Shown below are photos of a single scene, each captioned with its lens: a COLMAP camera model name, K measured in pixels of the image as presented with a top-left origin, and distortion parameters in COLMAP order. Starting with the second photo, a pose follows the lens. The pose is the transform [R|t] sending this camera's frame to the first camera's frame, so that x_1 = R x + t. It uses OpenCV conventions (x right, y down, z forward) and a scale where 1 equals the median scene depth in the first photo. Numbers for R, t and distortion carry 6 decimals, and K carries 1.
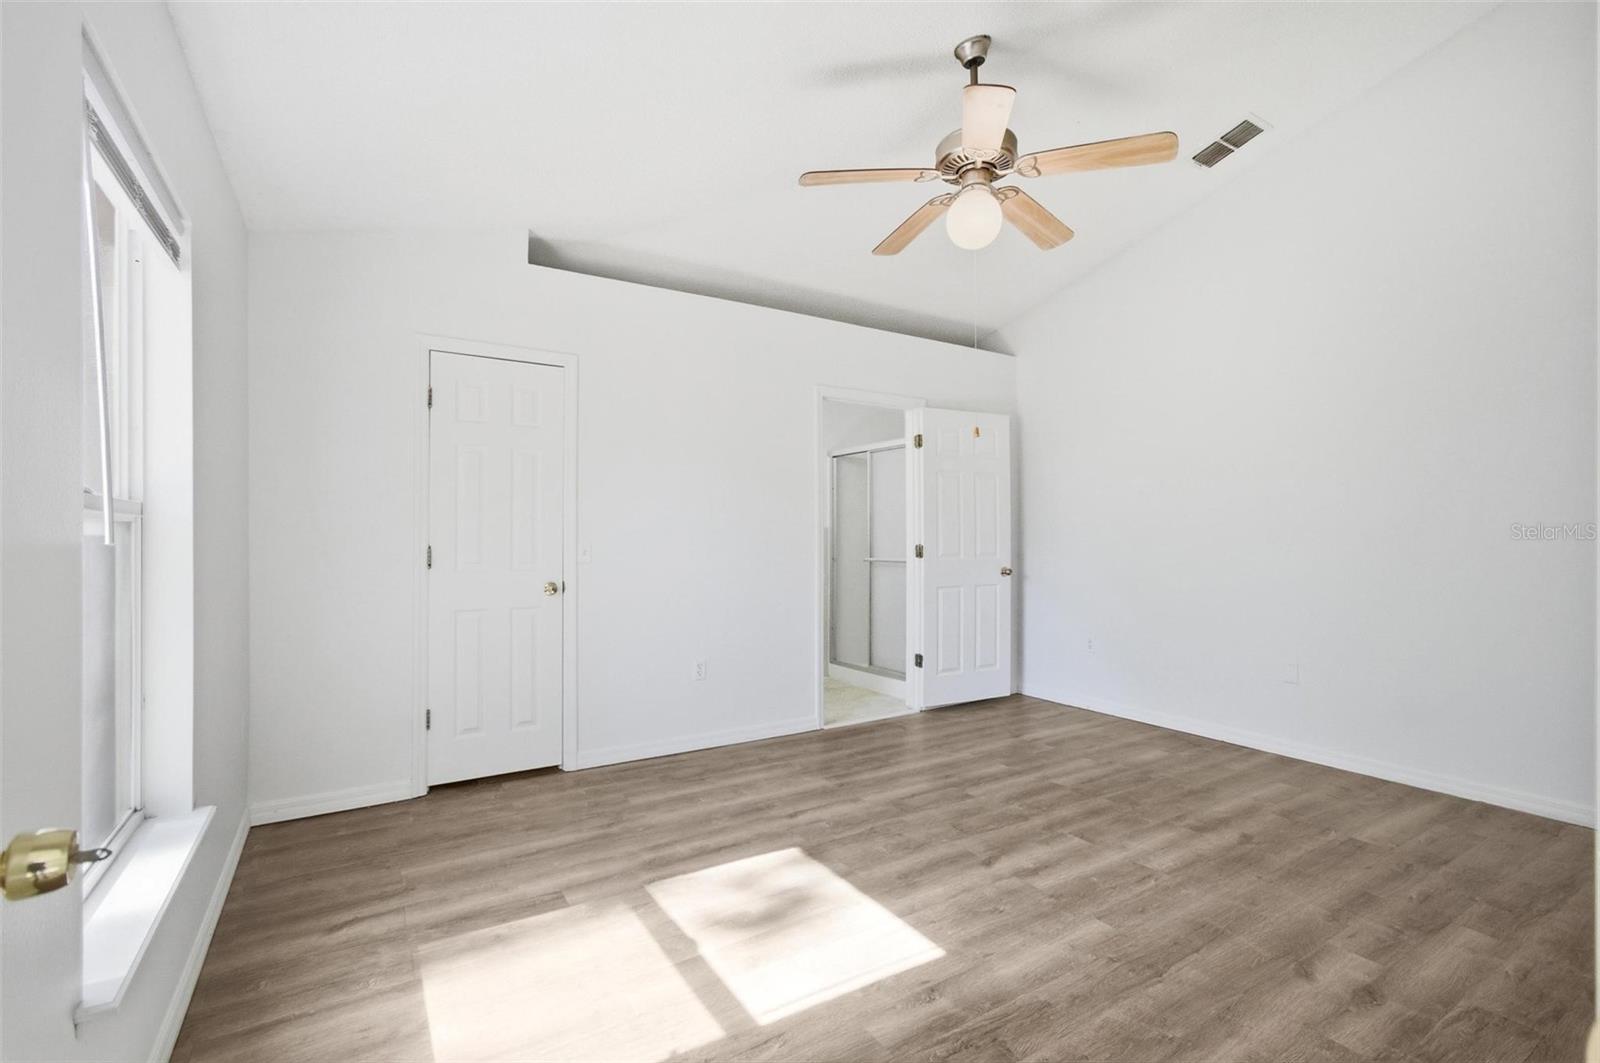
lens RADIAL K [[704.9, 0, 802.4], [0, 704.9, 526.2], [0, 0, 1]] dist [0.002638, 0.001103]
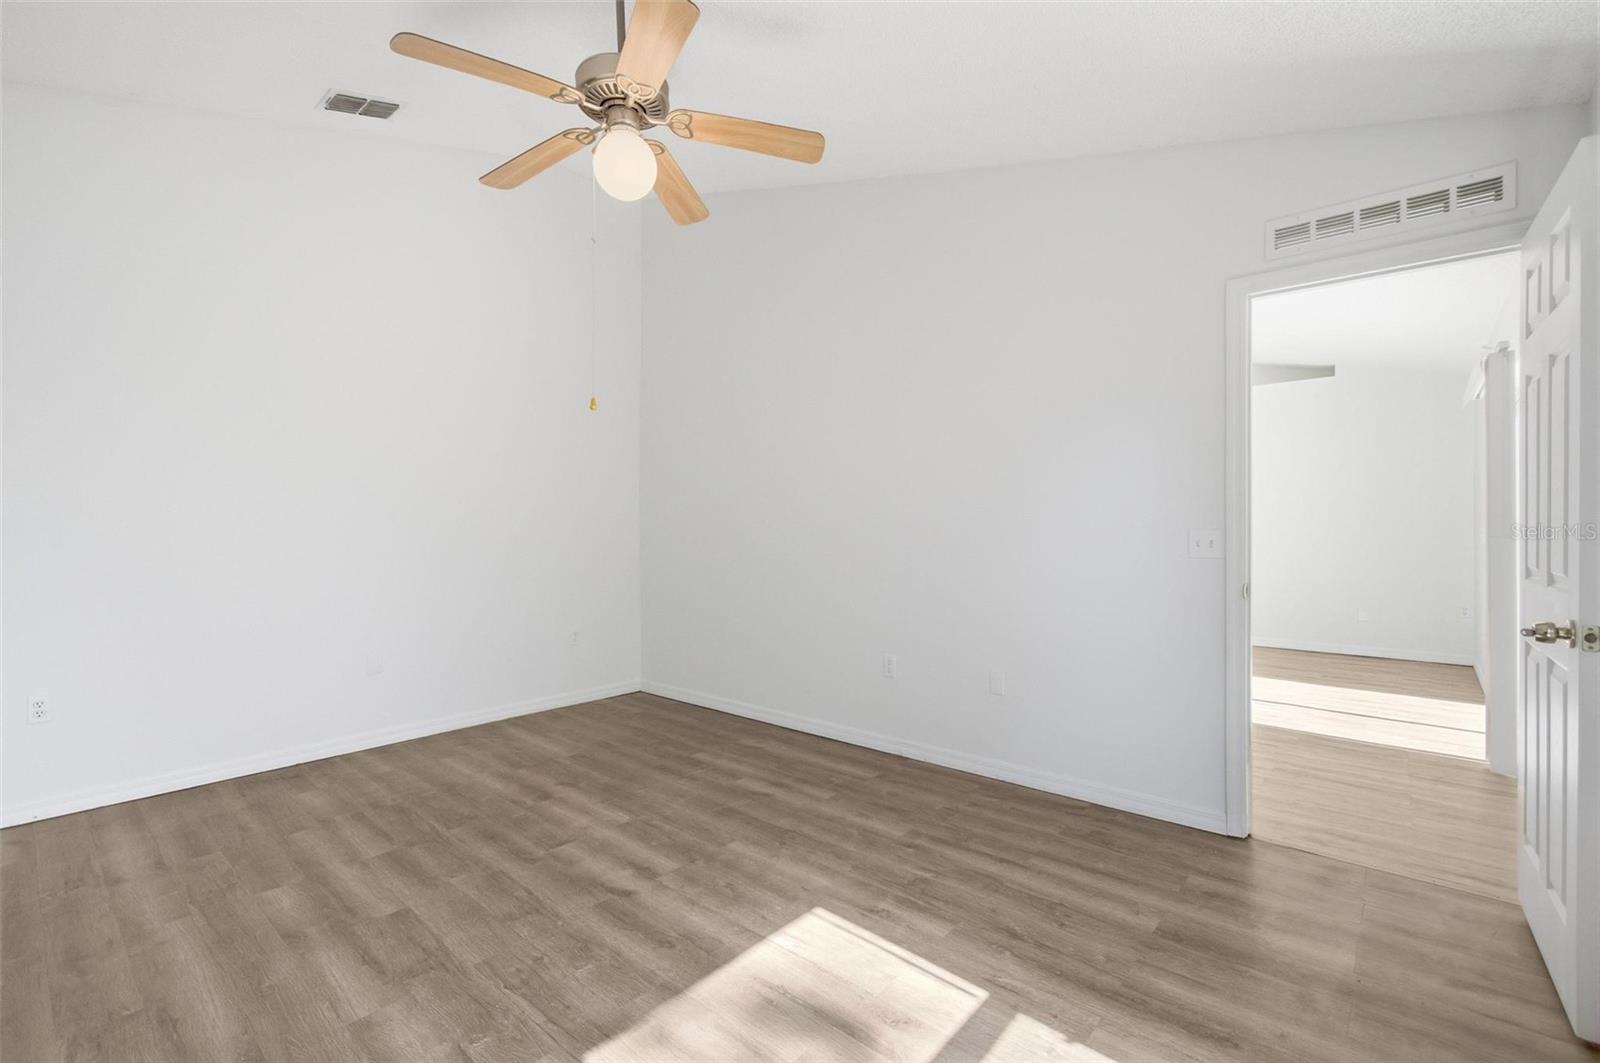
lens RADIAL K [[704.9, 0, 802.4], [0, 704.9, 526.2], [0, 0, 1]] dist [0.002638, 0.001103]
pose [[-0.289160, 0.002138, 0.957278, -0.529389], [-0.013224, 0.999893, -0.006228, 0.013665], [-0.957189, -0.014460, -0.289101, 0.848968]]
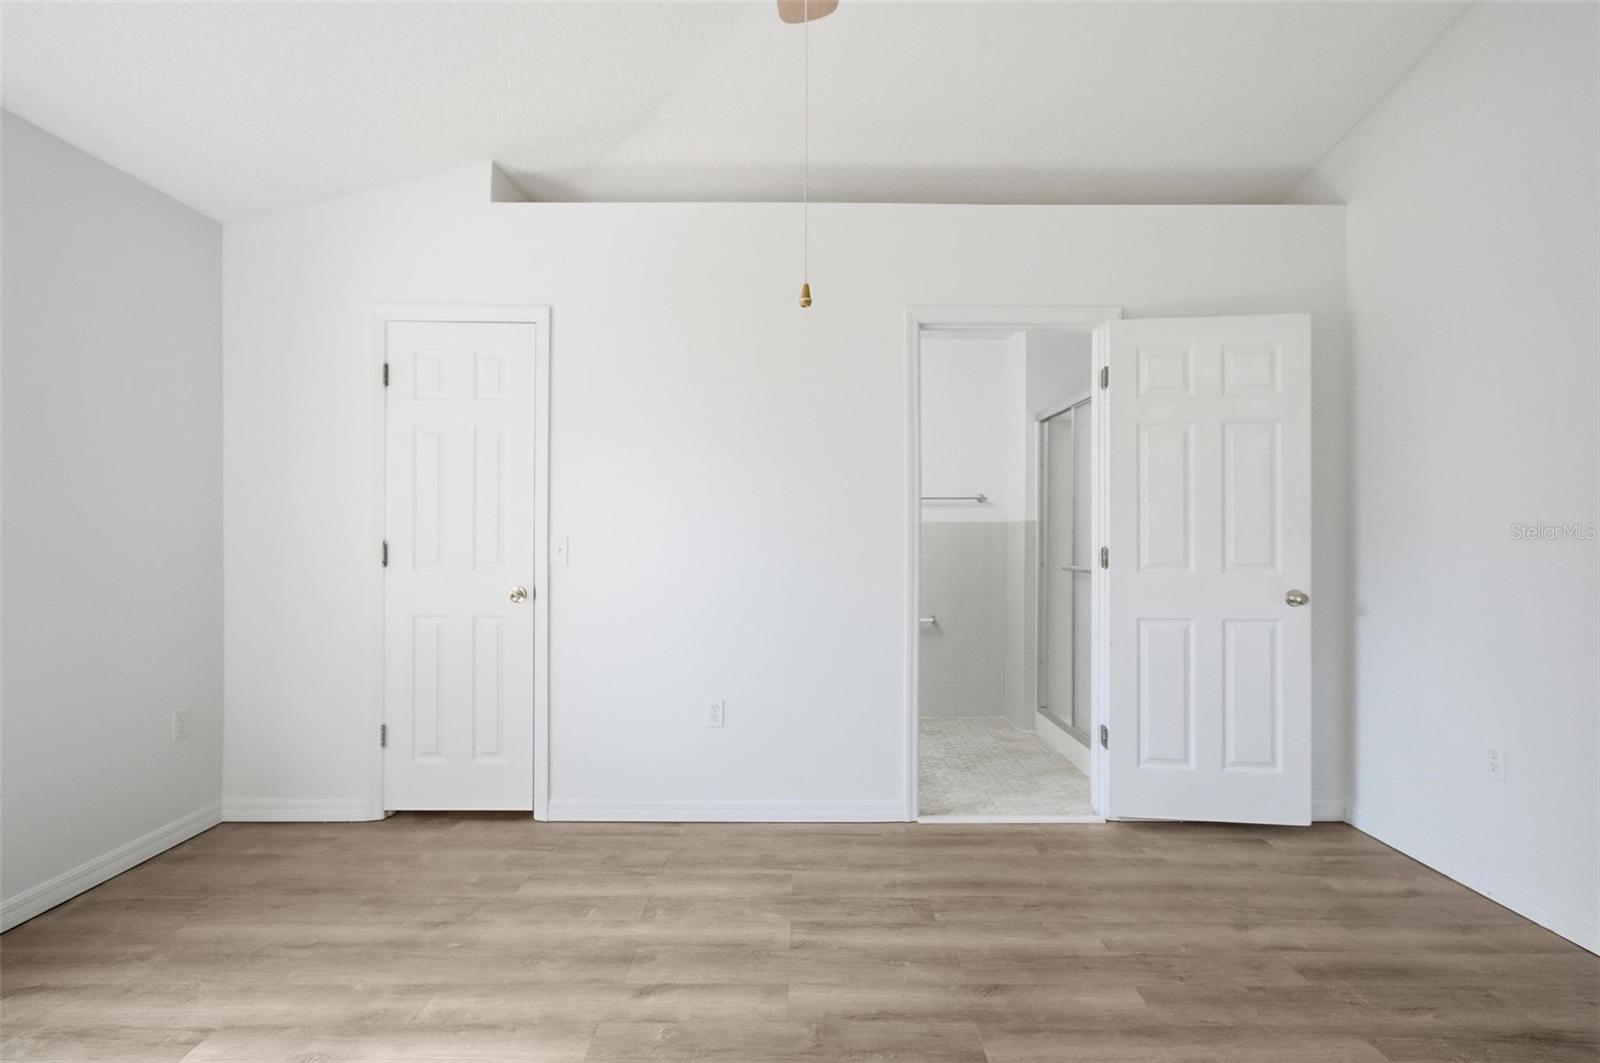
lens RADIAL K [[703.7, 0, 806.5], [0, 703.7, 531.0], [0, 0, 1]] dist [0.025326, -0.010543]
pose [[0.850667, 0.001964, -0.525702, 0.402708], [0.004280, 0.999934, 0.010662, 0.008069], [0.525688, -0.011320, 0.850602, 0.529677]]
